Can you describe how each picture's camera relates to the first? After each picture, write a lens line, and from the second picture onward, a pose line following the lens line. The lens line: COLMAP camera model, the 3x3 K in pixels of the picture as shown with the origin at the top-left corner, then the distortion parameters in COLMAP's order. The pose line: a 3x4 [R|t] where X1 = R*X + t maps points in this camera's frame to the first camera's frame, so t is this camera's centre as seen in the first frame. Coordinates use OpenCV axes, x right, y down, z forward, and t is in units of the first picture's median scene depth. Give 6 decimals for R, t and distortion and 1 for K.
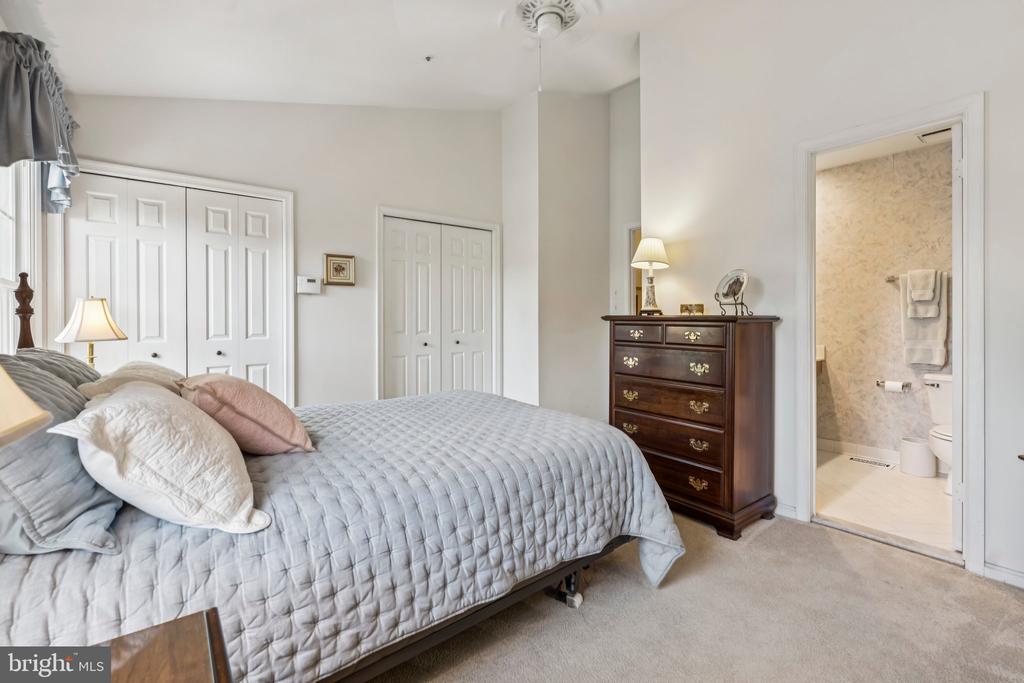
lens RADIAL K [[454.8, 0, 504.2], [0, 454.8, 334.4], [0, 0, 1]] dist [-0.004755, 0.001608]
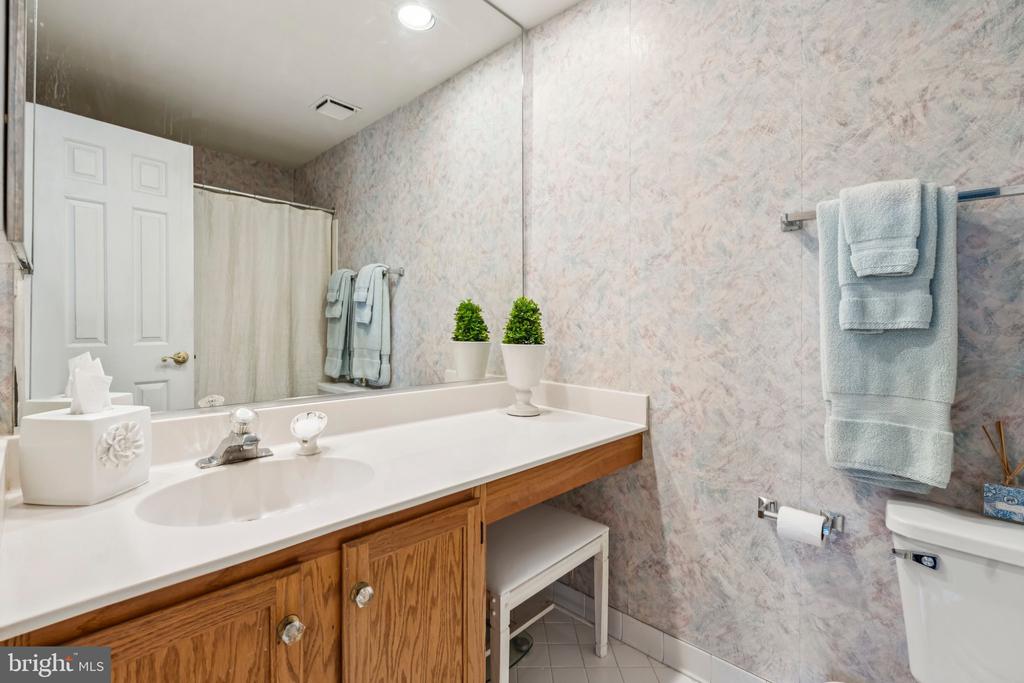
lens RADIAL K [[454.8, 0, 518.3], [0, 454.8, 338.3], [0, 0, 1]] dist [-0.004755, 0.001608]
pose [[0.986468, 0.008002, 0.163761, 0.575813], [-0.007609, 0.999966, -0.003027, -0.026009], [-0.163779, 0.001740, 0.986495, 0.677442]]
